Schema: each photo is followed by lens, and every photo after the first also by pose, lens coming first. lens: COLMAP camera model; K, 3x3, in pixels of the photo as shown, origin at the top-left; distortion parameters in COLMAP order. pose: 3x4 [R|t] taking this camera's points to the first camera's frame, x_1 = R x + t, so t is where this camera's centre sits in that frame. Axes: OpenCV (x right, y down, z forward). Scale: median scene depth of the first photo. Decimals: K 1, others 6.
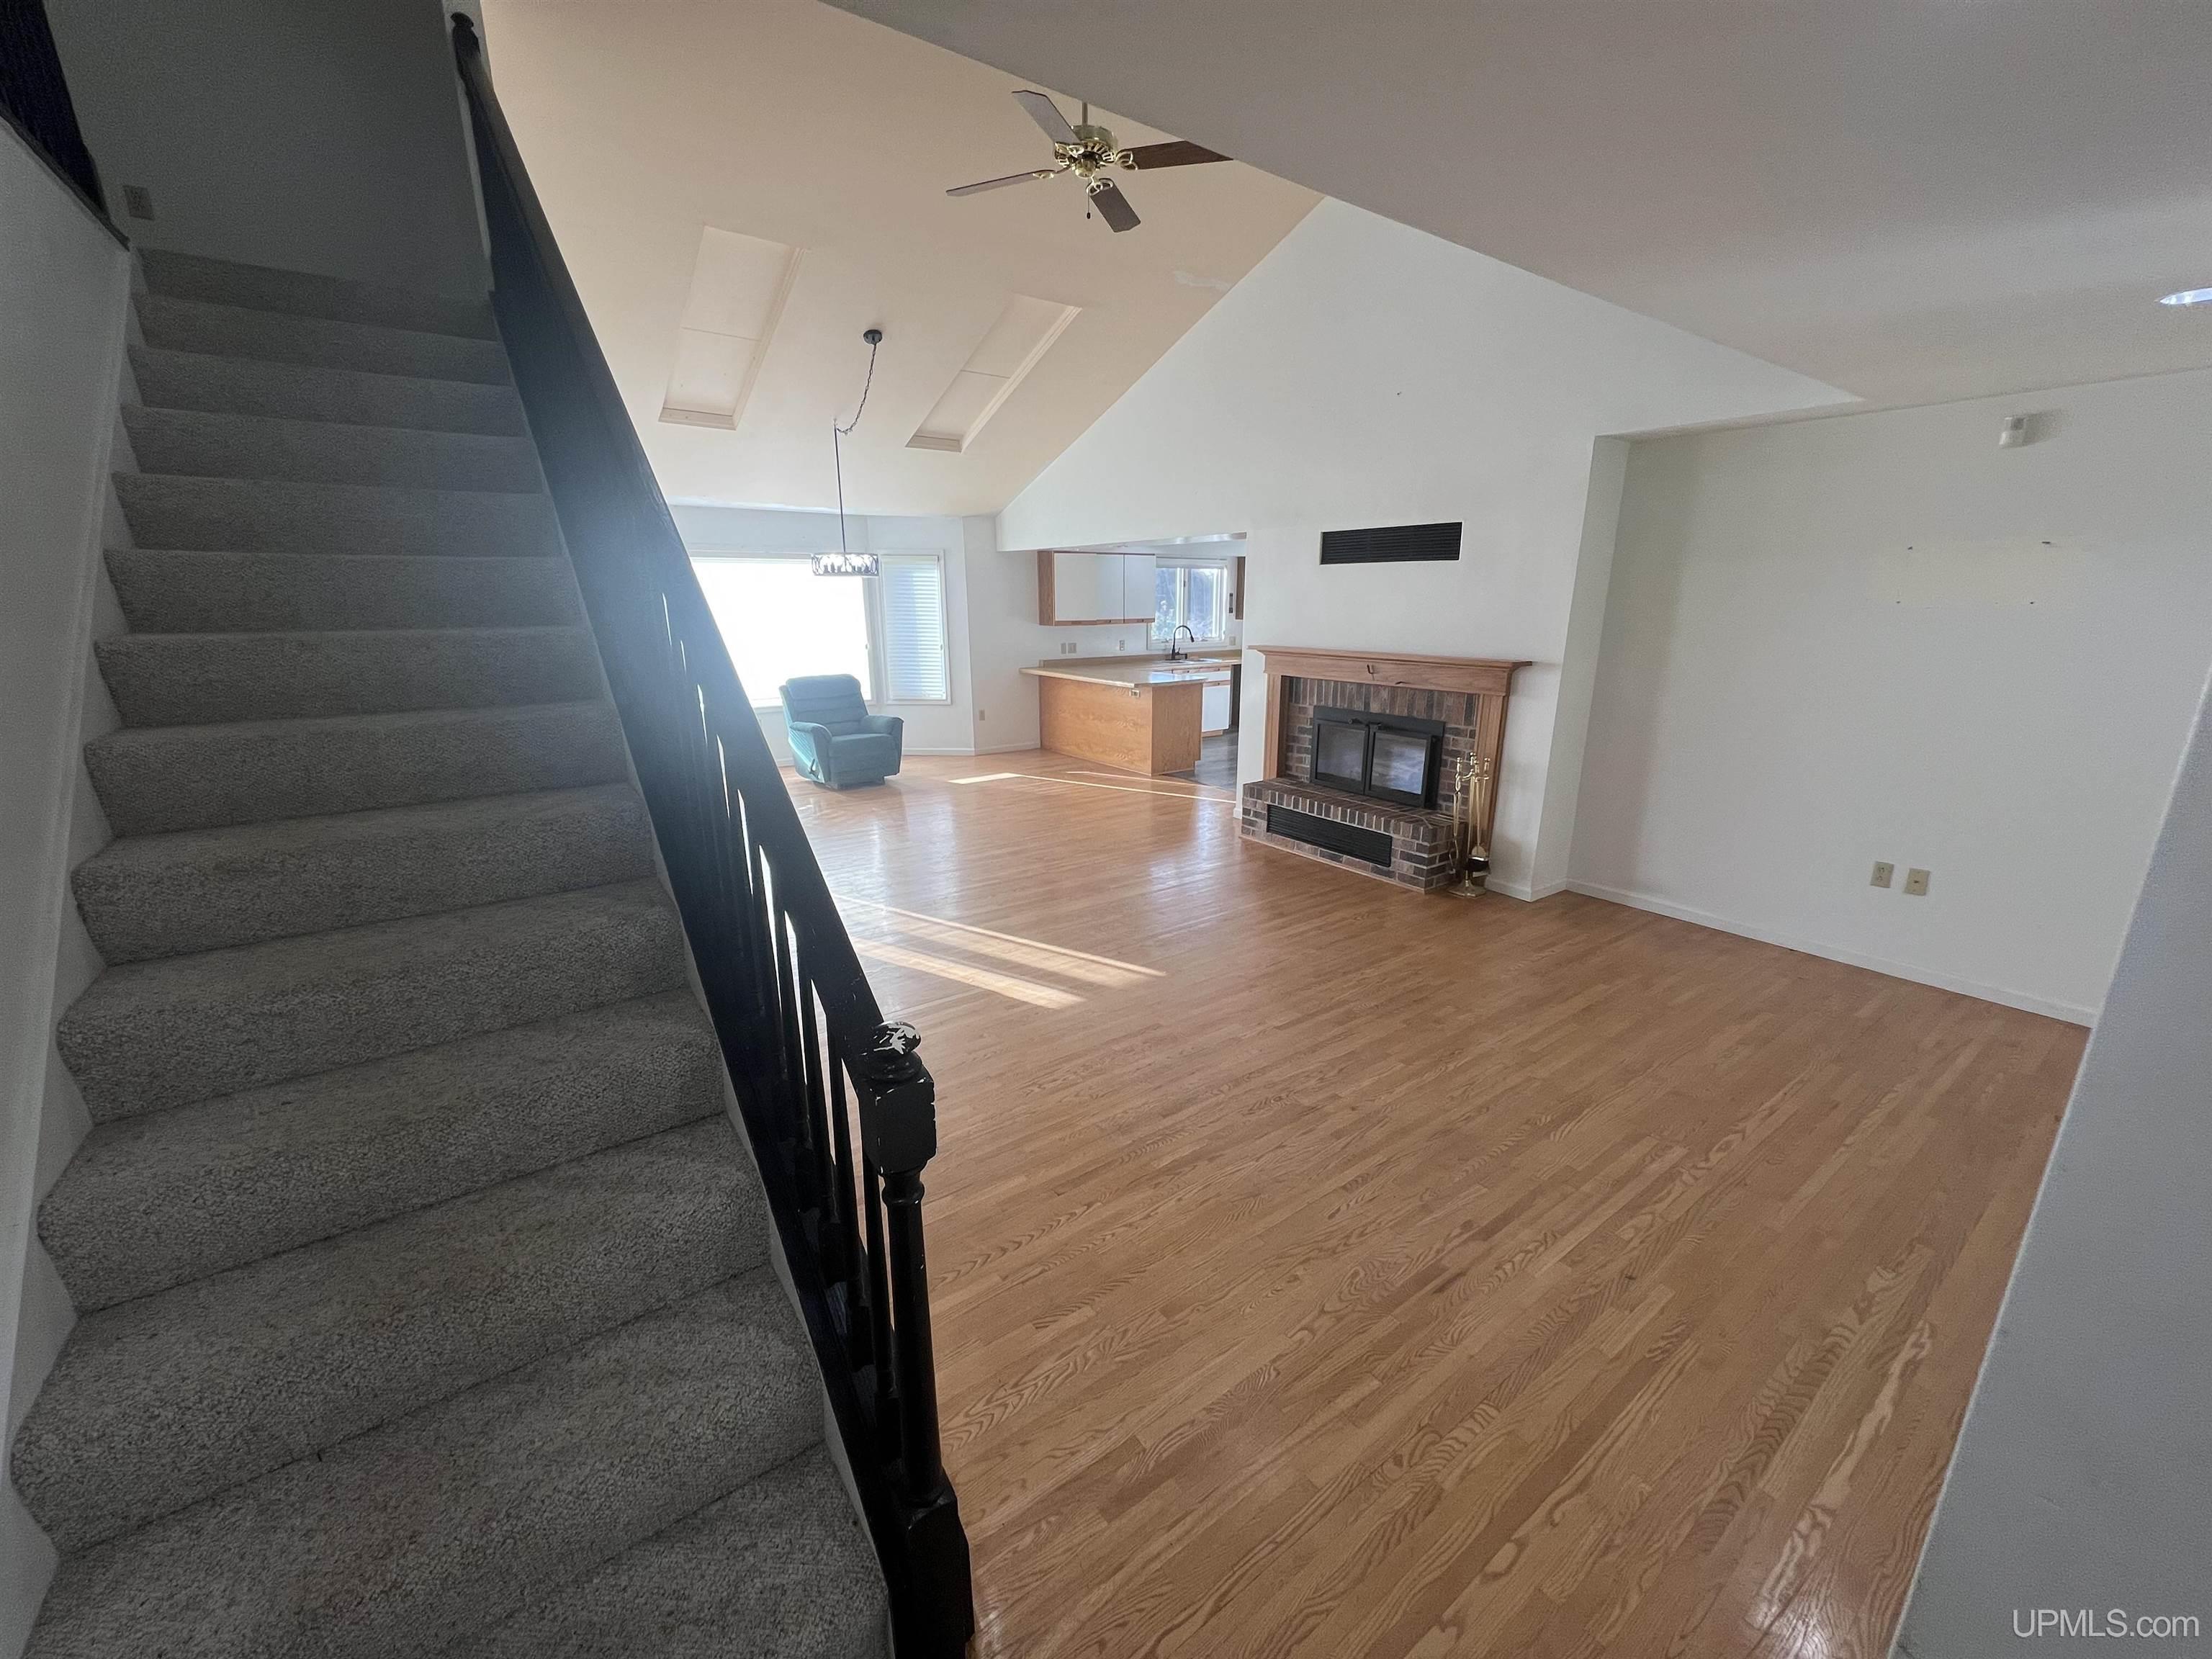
lens RADIAL K [[892.5, 0, 1098.0], [0, 892.5, 841.7], [0, 0, 1]] dist [0.001535, 0.000043]
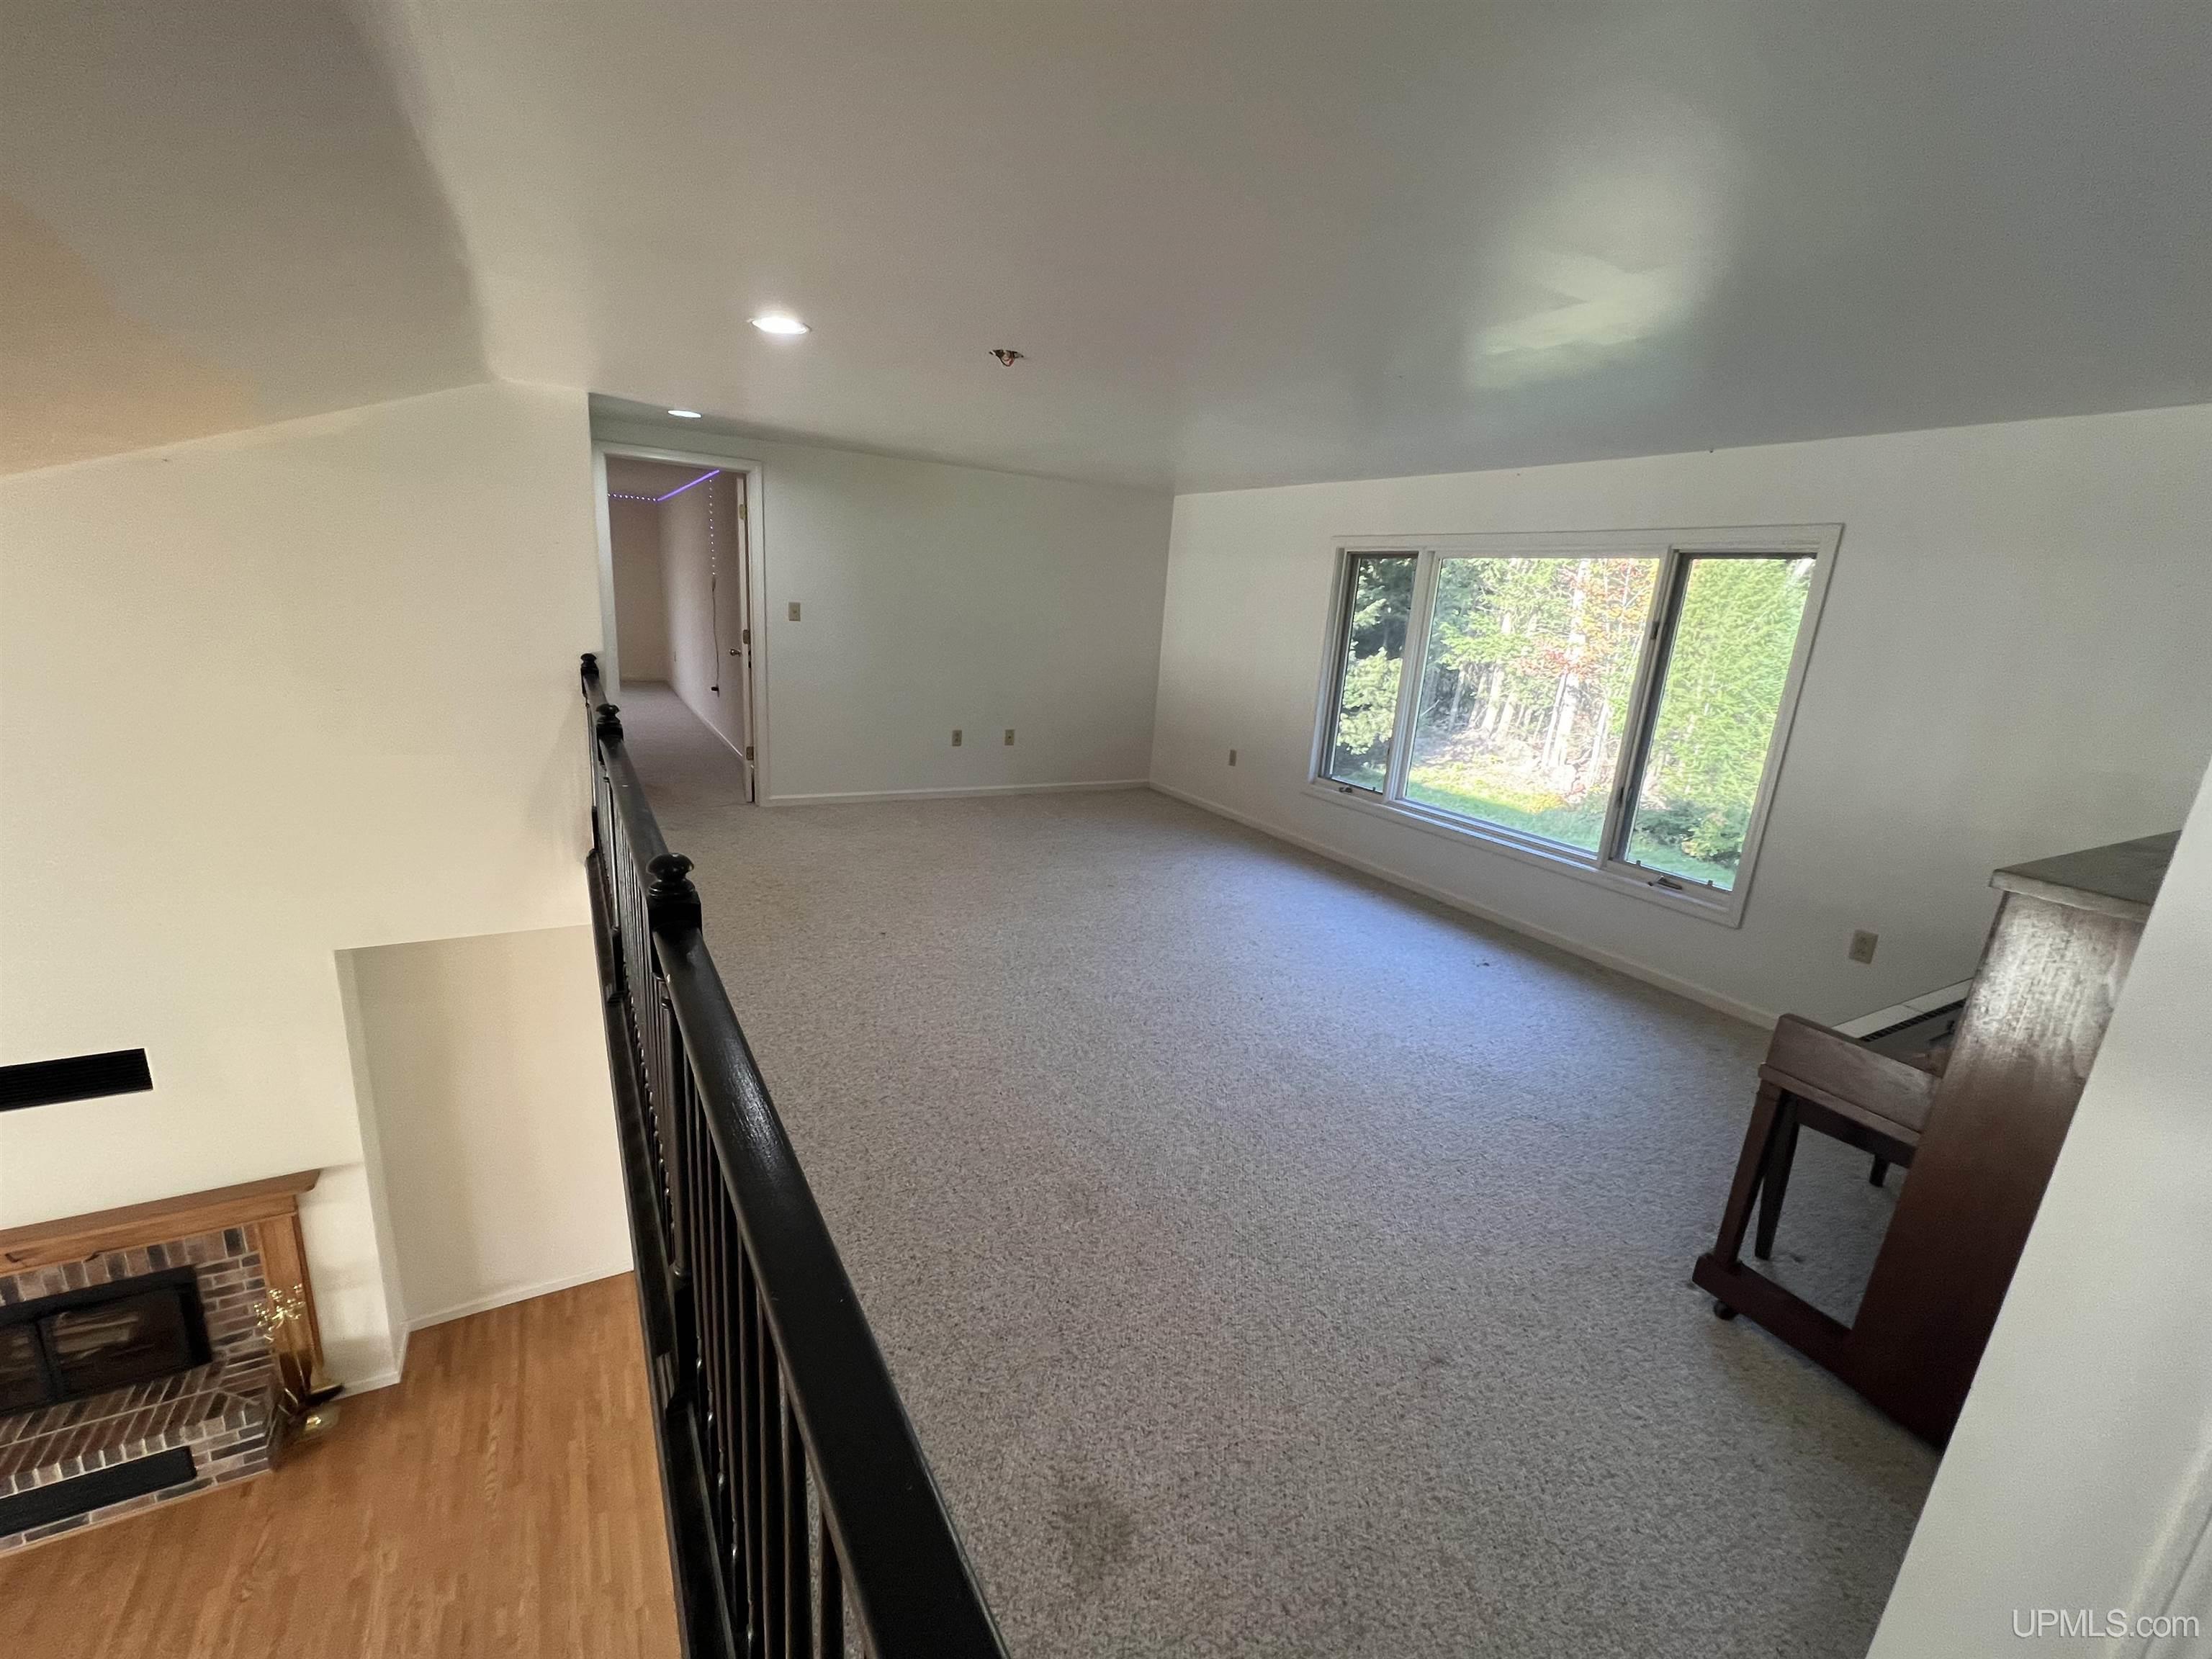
lens RADIAL K [[911.1, 0, 1097.9], [0, 911.1, 838.9], [0, 0, 1]] dist [-0.004758, 0.000871]
pose [[0.095043, -0.242818, 0.965405, -0.214463], [0.200672, 0.954560, 0.220334, -0.513996], [-0.975037, 0.172788, 0.139451, 0.056367]]
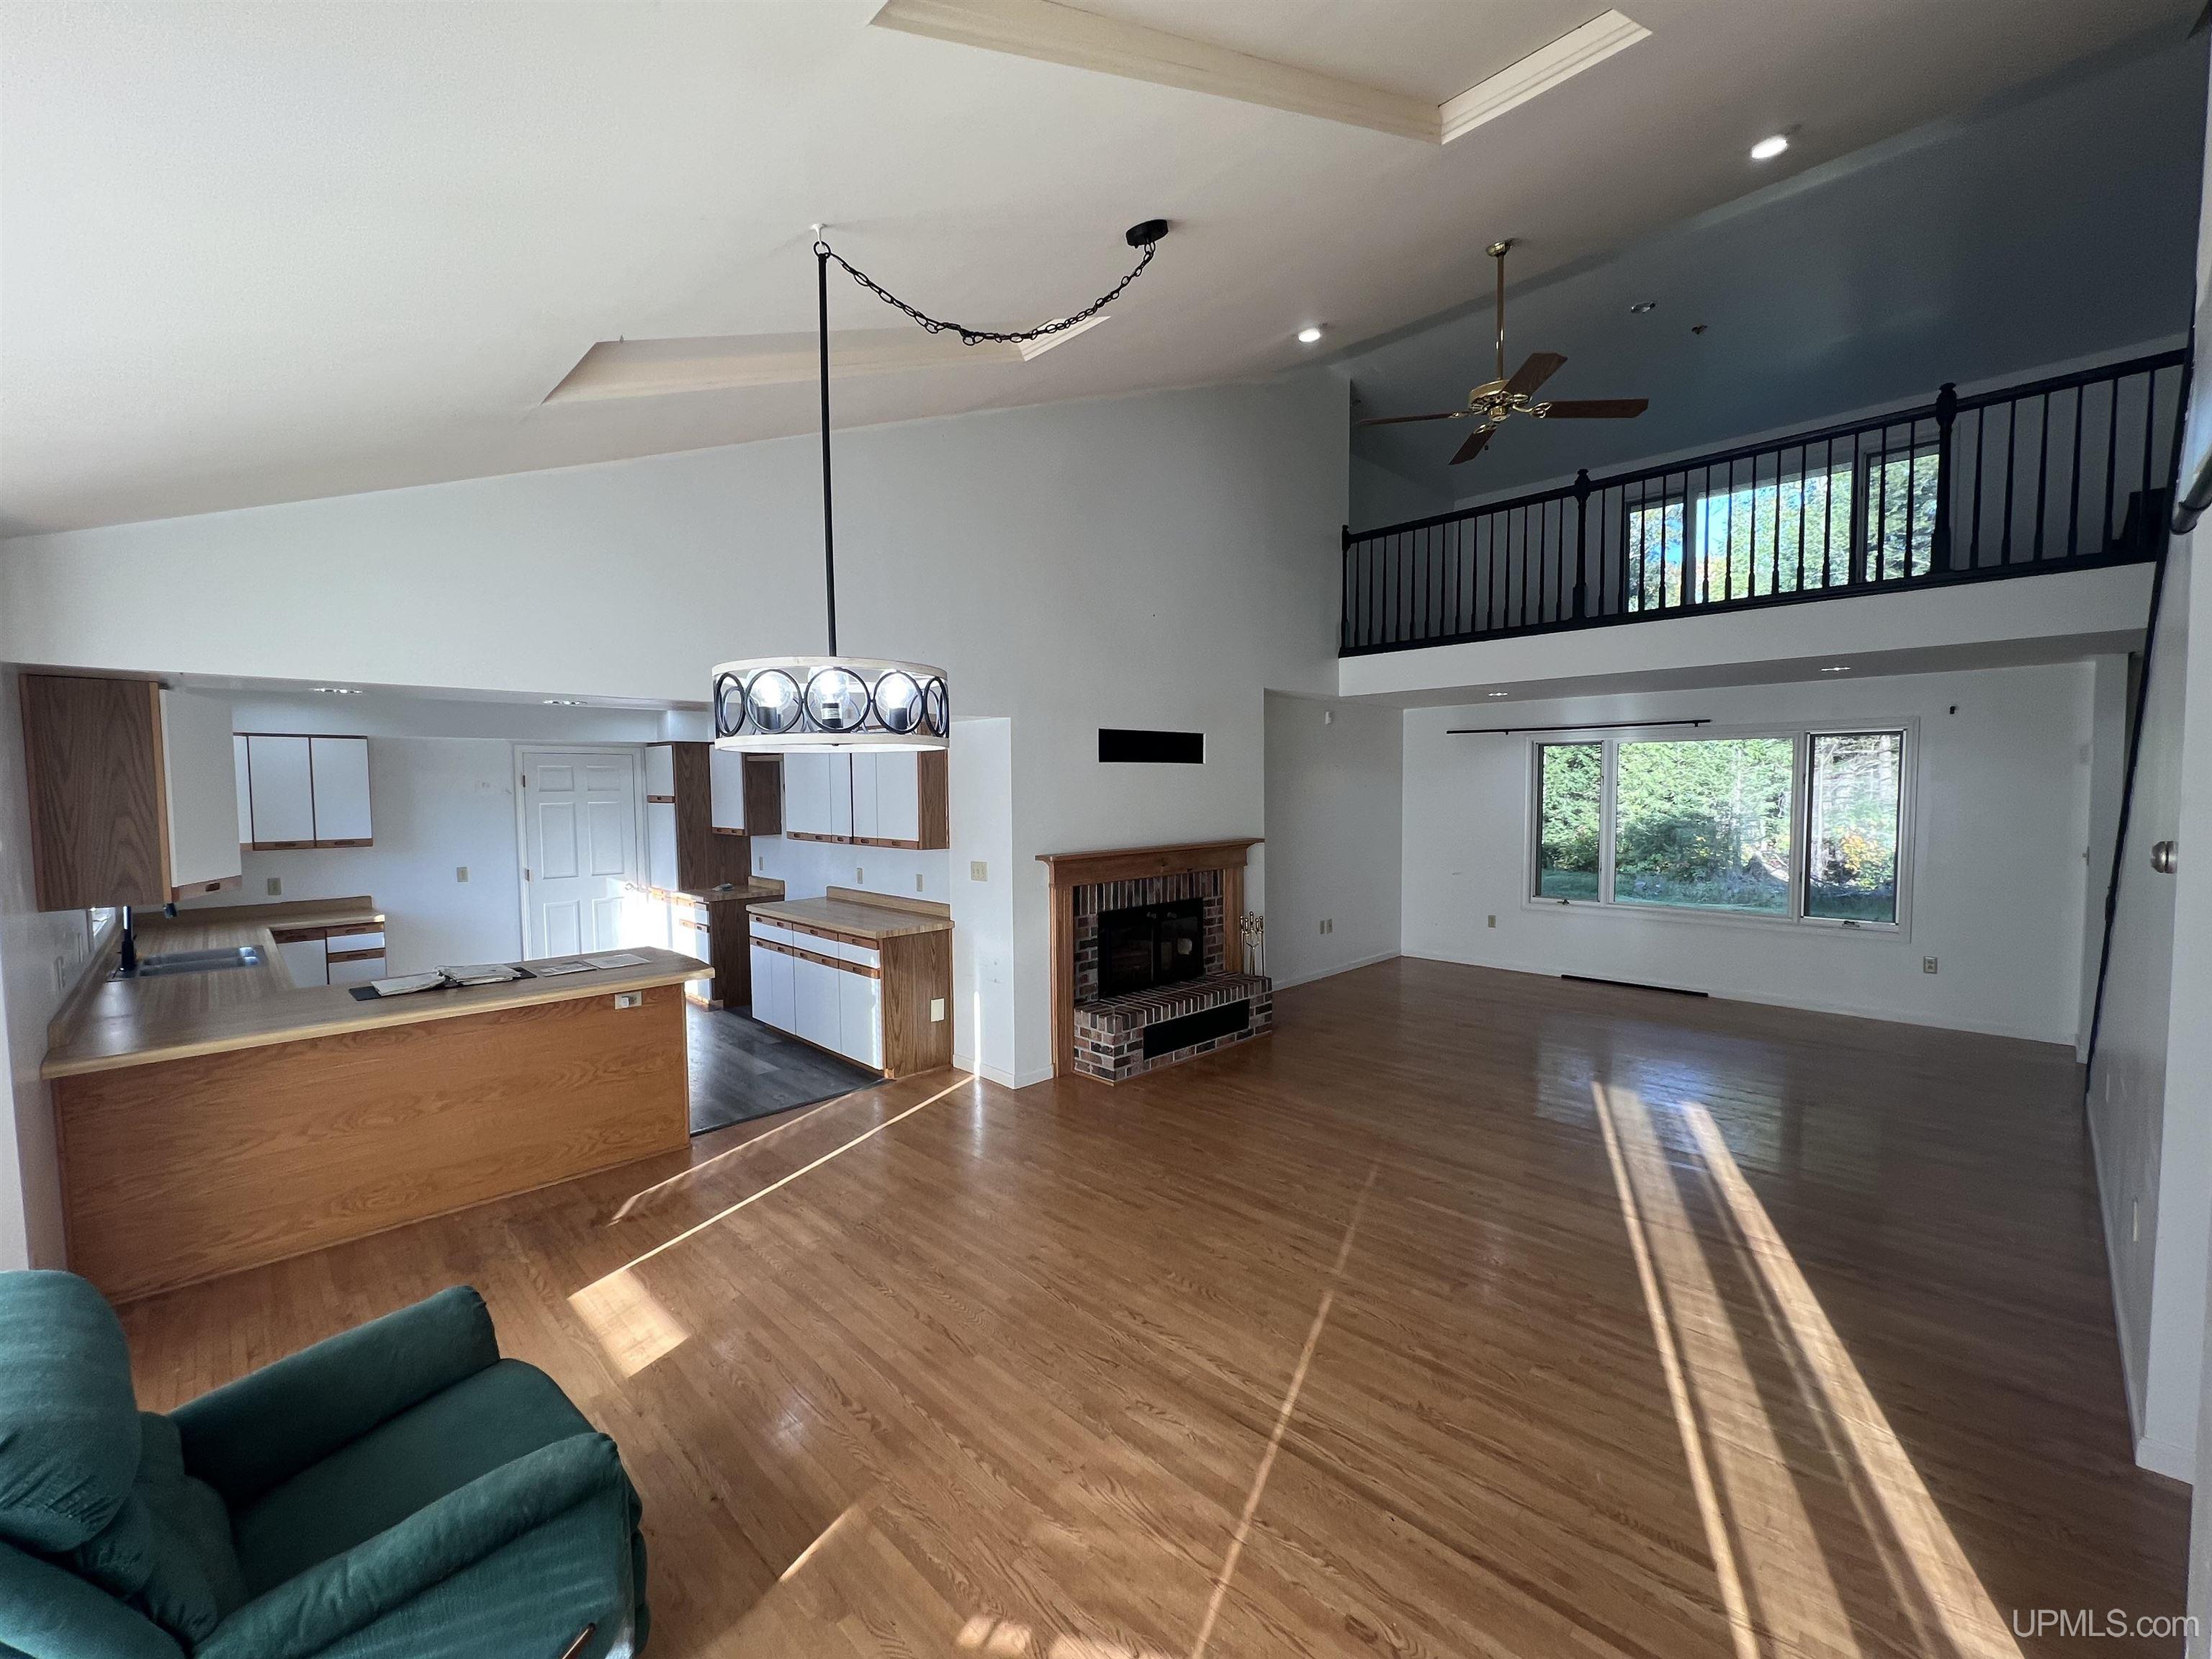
lens RADIAL K [[911.1, 0, 1102.0], [0, 911.1, 837.7], [0, 0, 1]] dist [-0.004758, 0.000871]
pose [[-0.153602, -0.051914, 0.986768, -0.769196], [0.277257, 0.956239, 0.093466, -0.361406], [-0.948438, 0.287945, -0.132486, 1.280953]]
